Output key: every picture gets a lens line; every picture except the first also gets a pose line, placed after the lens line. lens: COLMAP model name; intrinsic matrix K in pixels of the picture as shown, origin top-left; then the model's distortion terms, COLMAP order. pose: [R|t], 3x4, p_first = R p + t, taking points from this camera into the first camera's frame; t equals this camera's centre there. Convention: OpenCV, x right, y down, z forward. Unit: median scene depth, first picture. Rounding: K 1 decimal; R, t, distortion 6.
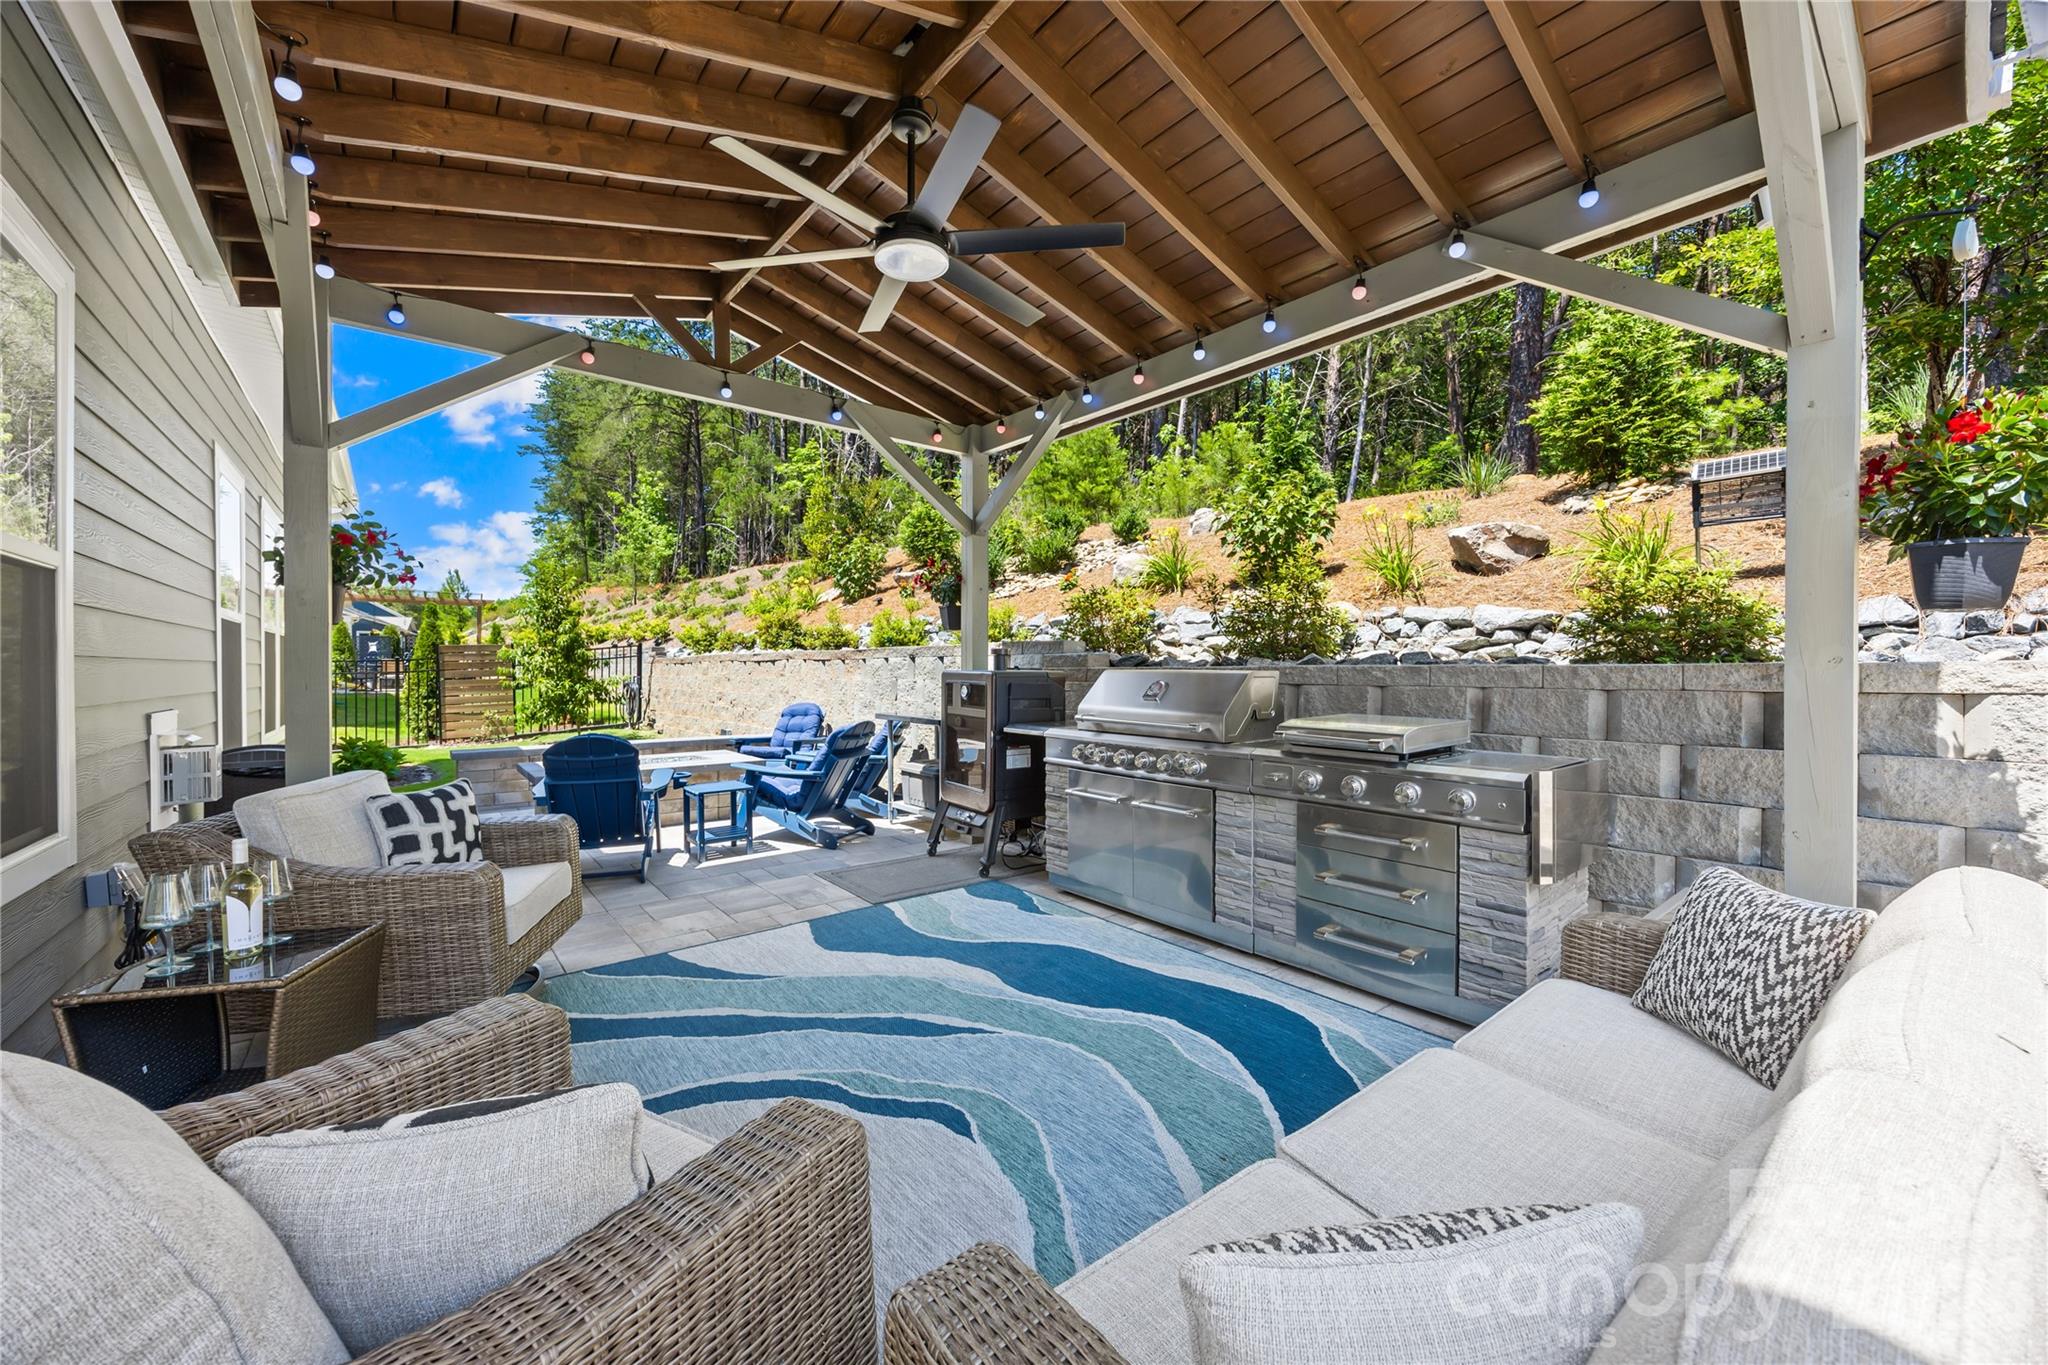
lens RADIAL K [[784.3, 0, 1015.9], [0, 784.3, 678.1], [0, 0, 1]] dist [-0.006815, 0.000154]
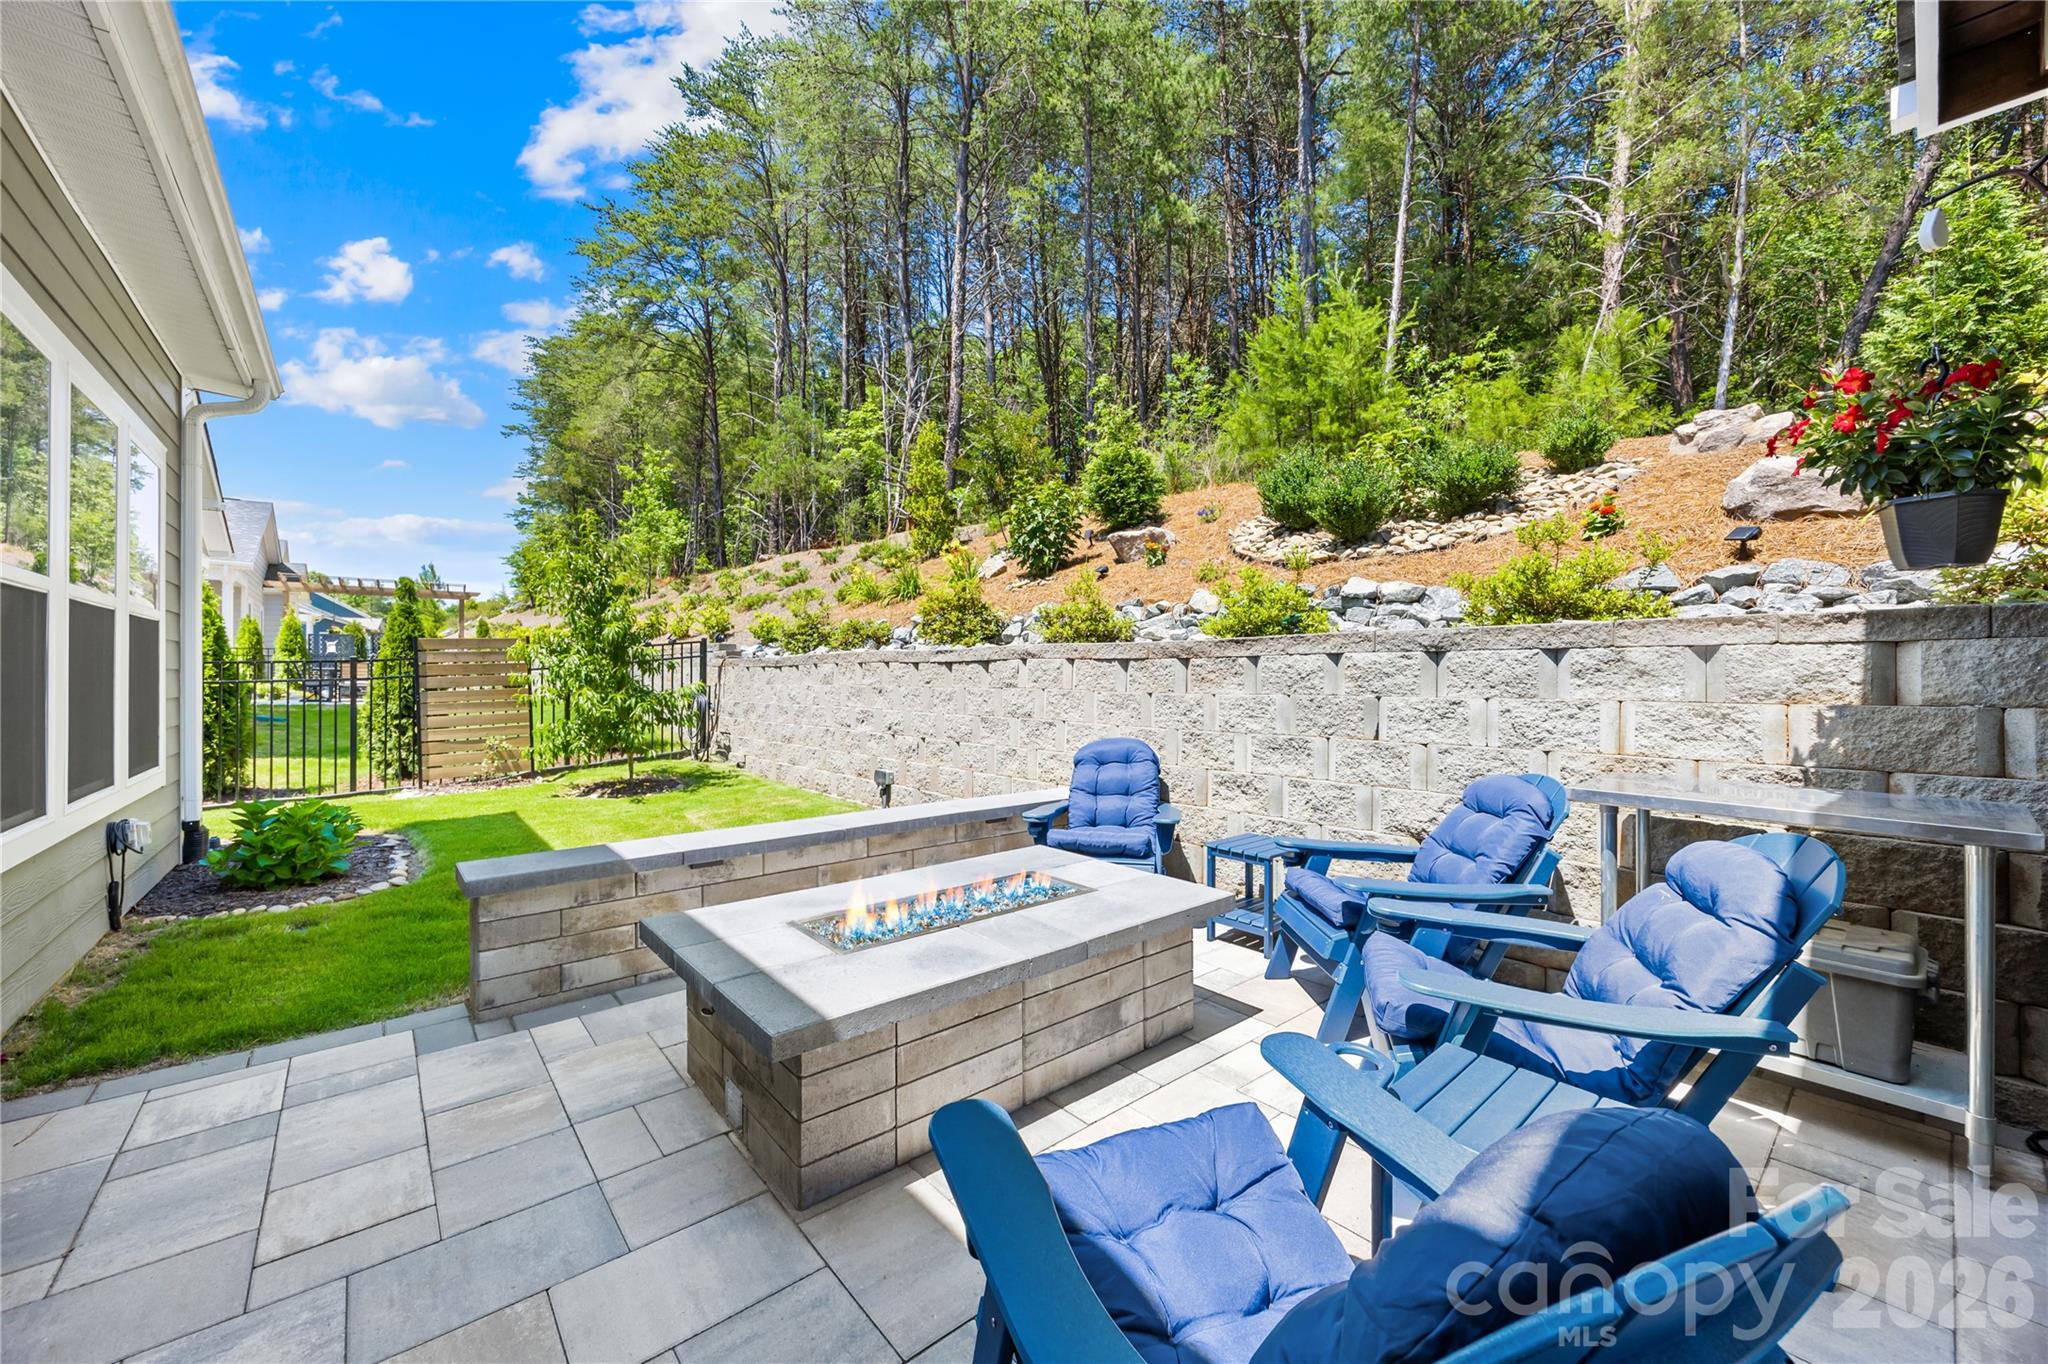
lens RADIAL K [[784.3, 0, 1027.6], [0, 784.3, 682.7], [0, 0, 1]] dist [-0.006815, 0.000154]
pose [[0.999473, -0.001202, 0.032443, -0.302792], [0.001207, 0.999999, -0.000136, -0.005626], [-0.032443, 0.000175, 0.999474, 0.400789]]
